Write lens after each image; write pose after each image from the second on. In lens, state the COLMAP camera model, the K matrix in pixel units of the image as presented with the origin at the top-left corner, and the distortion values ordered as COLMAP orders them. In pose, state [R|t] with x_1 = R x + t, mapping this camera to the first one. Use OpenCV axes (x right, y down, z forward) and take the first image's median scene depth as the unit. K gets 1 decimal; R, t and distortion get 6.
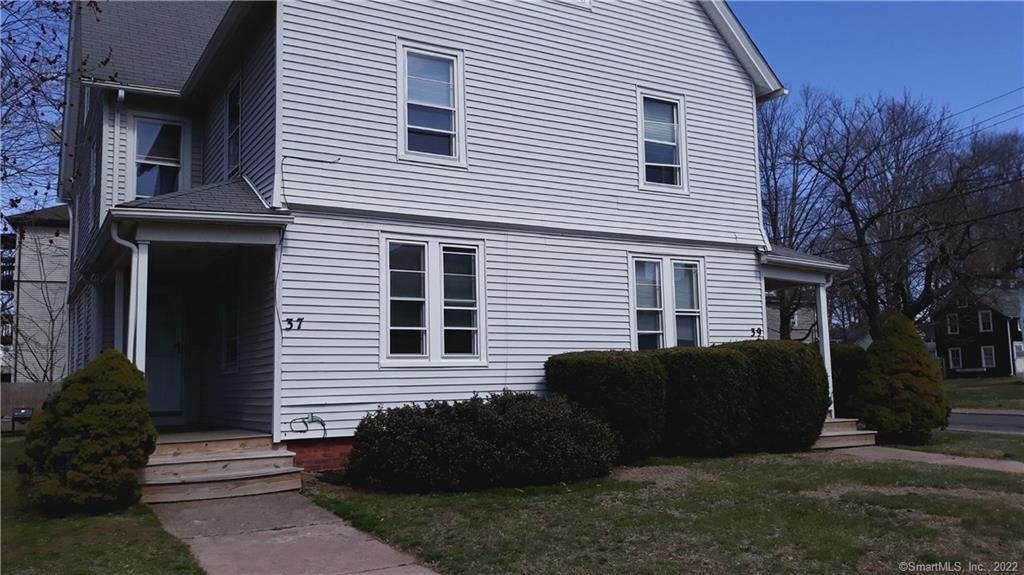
lens RADIAL K [[840.9, 0, 518.6], [0, 840.9, 295.7], [0, 0, 1]] dist [0.134630, -0.307618]
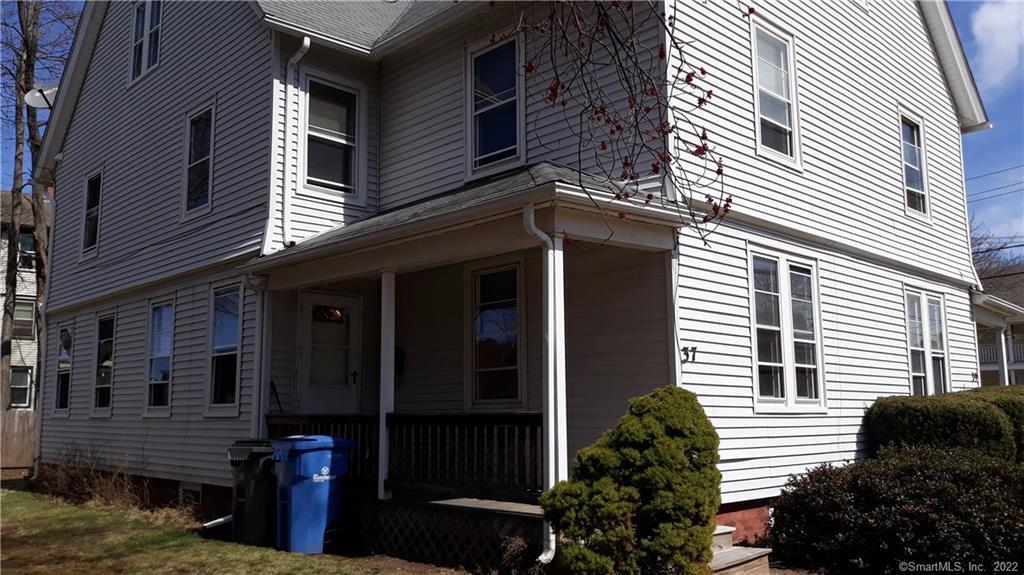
lens RADIAL K [[840.9, 0, 518.6], [0, 840.9, 295.7], [0, 0, 1]] dist [0.134630, -0.307618]
pose [[0.969091, 0.049945, 0.241596, -0.543861], [-0.041253, 0.998311, -0.040910, 0.016011], [-0.243231, 0.029679, 0.969514, 0.262515]]
